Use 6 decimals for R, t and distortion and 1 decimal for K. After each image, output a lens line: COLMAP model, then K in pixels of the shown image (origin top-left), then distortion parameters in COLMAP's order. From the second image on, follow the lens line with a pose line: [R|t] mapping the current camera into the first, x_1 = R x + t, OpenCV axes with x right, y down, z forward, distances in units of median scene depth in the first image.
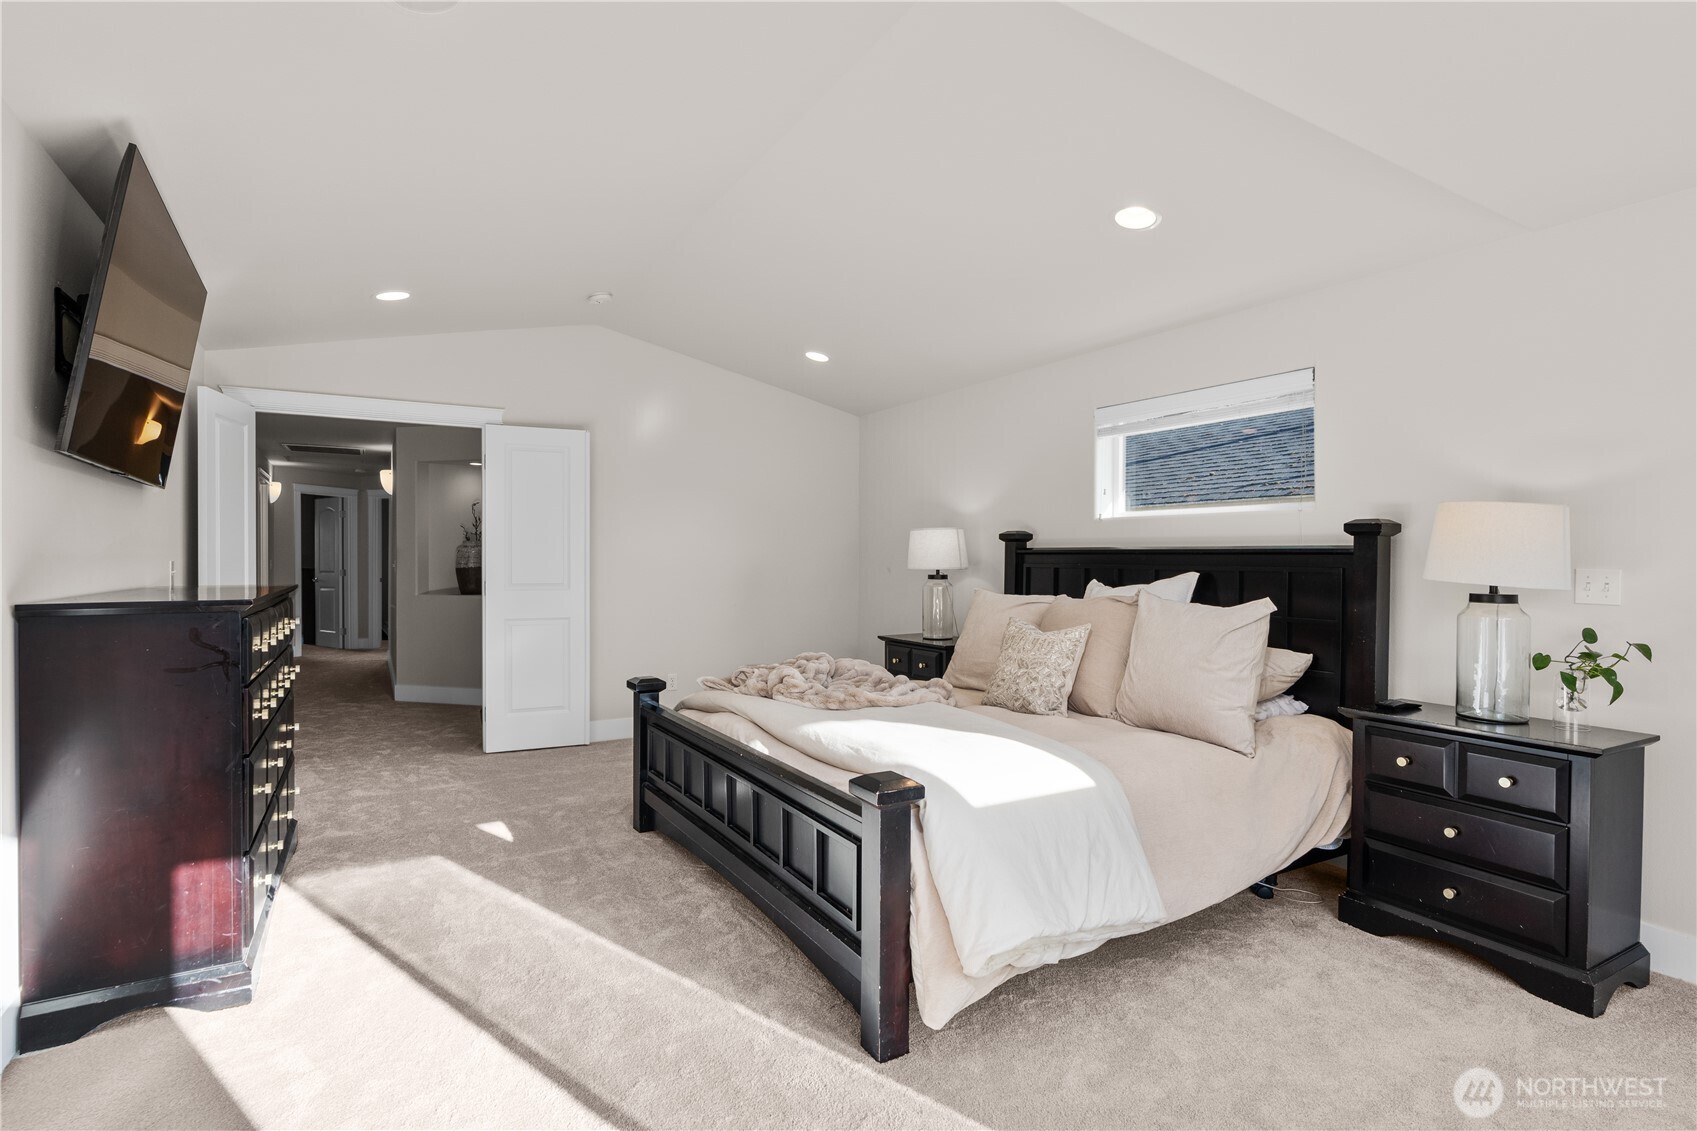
lens RADIAL K [[867.7, 0, 847.9], [0, 867.7, 547.4], [0, 0, 1]] dist [-0.004294, 0.000888]
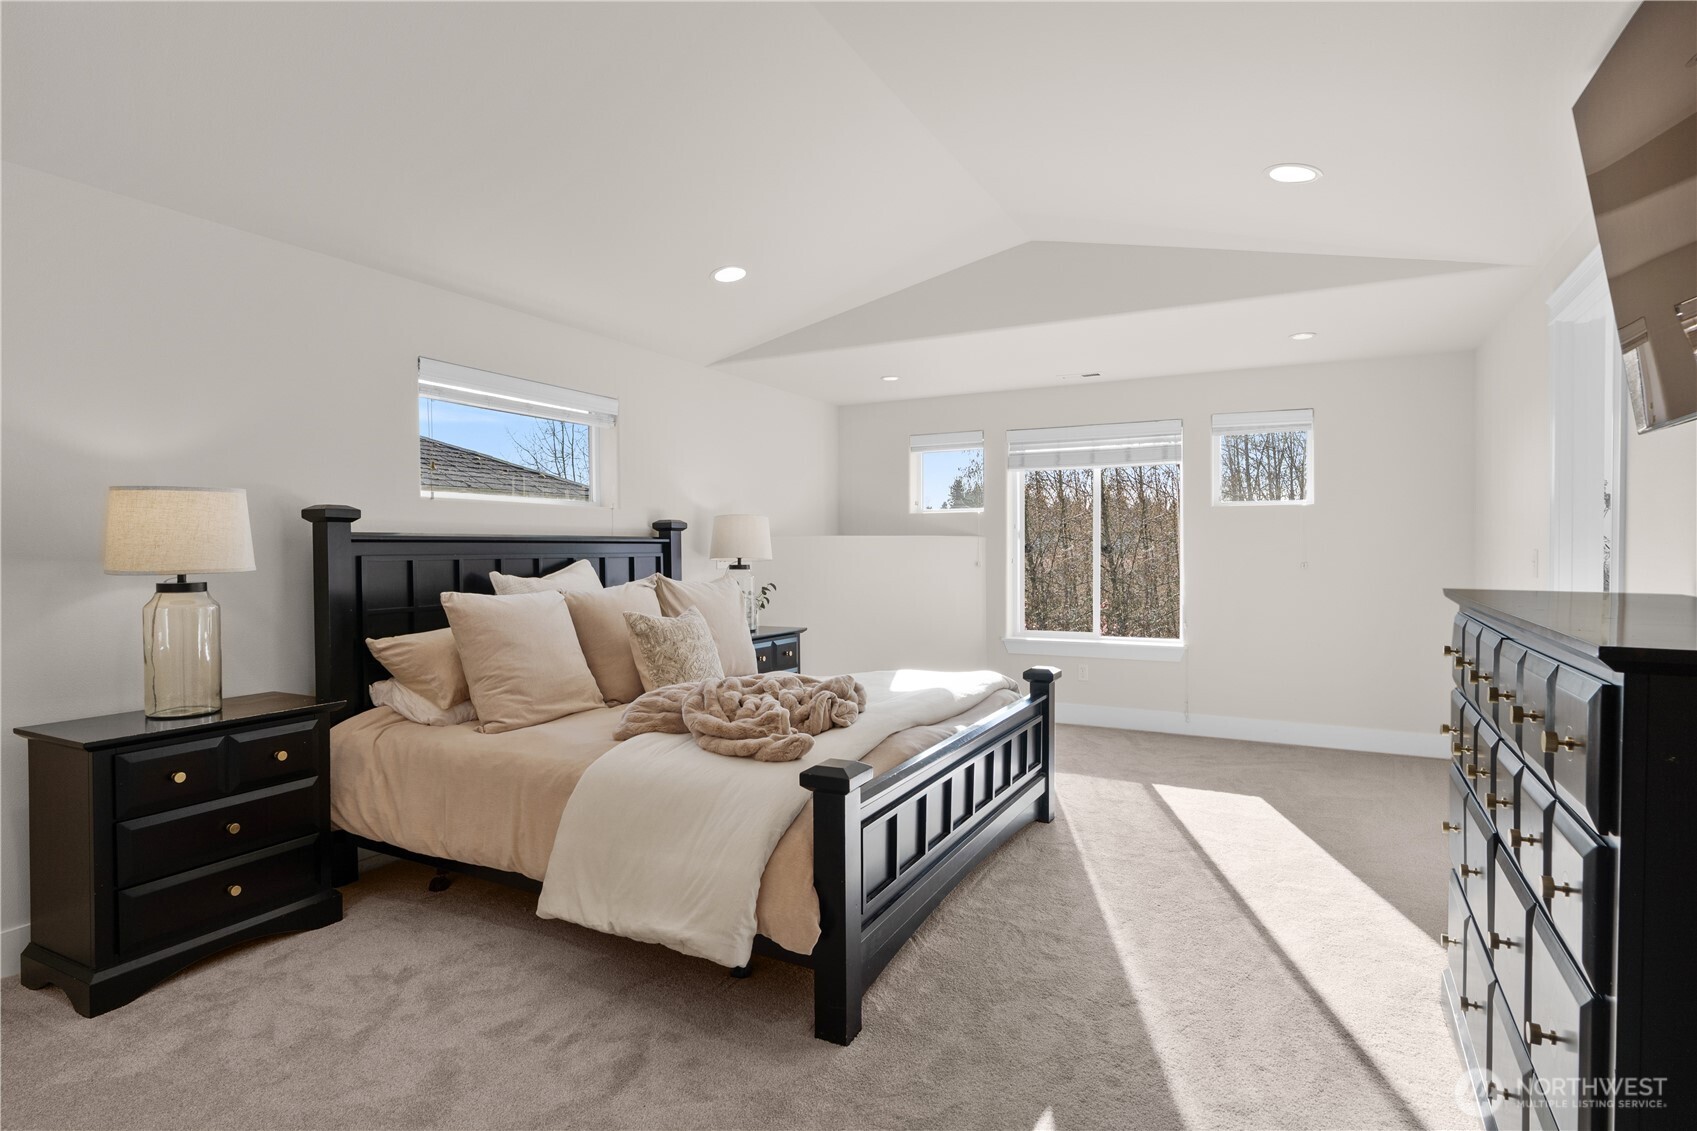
lens RADIAL K [[893.0, 0, 834.5], [0, 893.0, 555.5], [0, 0, 1]] dist [0.000237, -0.000314]
pose [[-0.526966, -0.012505, 0.849794, -0.643064], [-0.009301, 0.999917, 0.008946, 0.009422], [-0.849835, -0.003189, -0.527039, 1.169083]]
